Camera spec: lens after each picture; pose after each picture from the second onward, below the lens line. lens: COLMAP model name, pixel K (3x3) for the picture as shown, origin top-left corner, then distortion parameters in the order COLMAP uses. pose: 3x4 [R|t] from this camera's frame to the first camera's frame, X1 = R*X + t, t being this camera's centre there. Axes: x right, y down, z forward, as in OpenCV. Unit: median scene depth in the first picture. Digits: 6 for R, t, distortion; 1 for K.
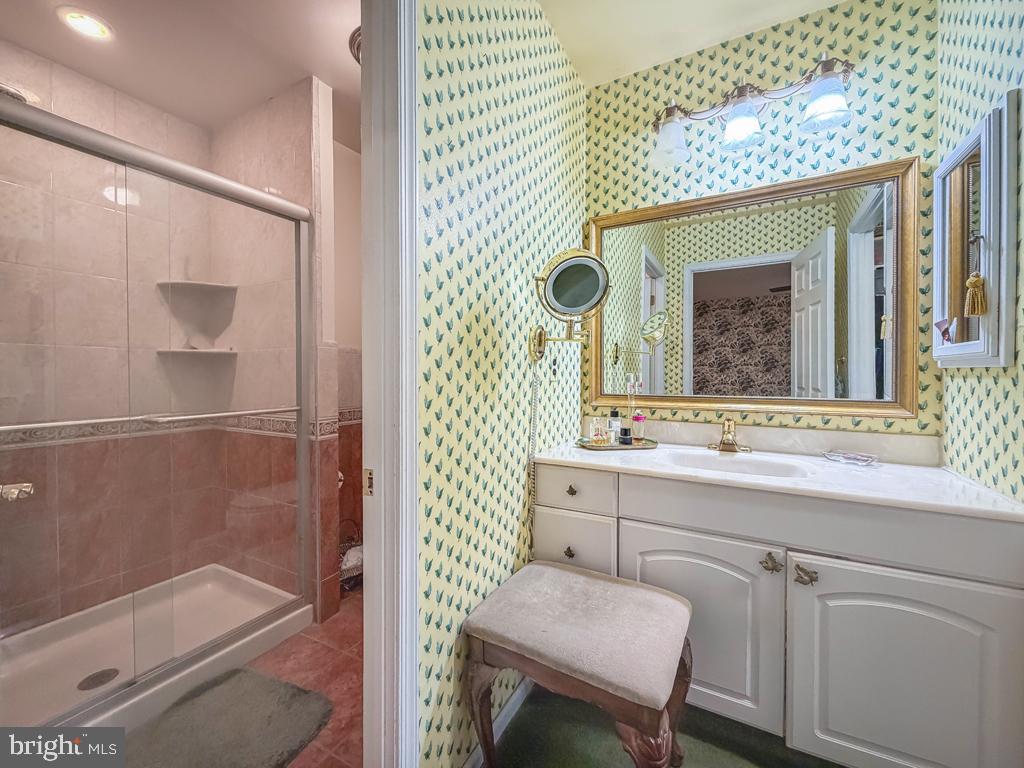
lens RADIAL K [[415.3, 0, 518.4], [0, 415.3, 374.6], [0, 0, 1]] dist [-0.000961, -0.000289]
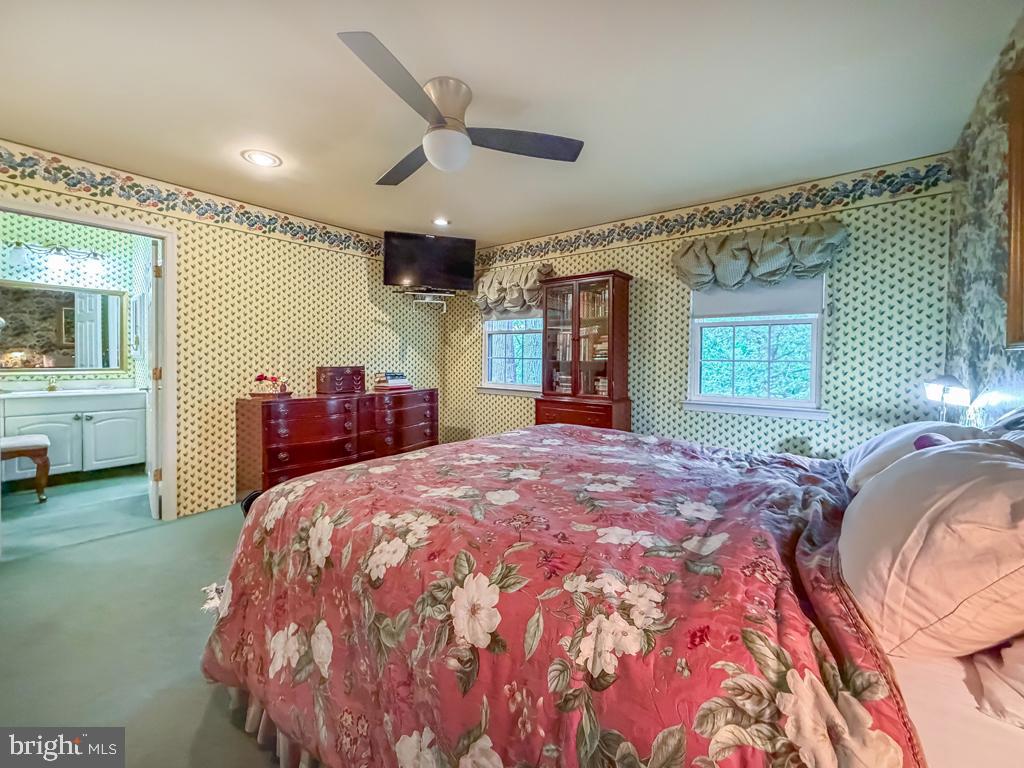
lens RADIAL K [[415.3, 0, 518.4], [0, 415.3, 374.6], [0, 0, 1]] dist [-0.000961, -0.000289]
pose [[0.153807, -0.037002, 0.987408, -1.742392], [-0.011465, 0.999165, 0.039228, -0.050155], [-0.988034, -0.017354, 0.153254, -2.470320]]
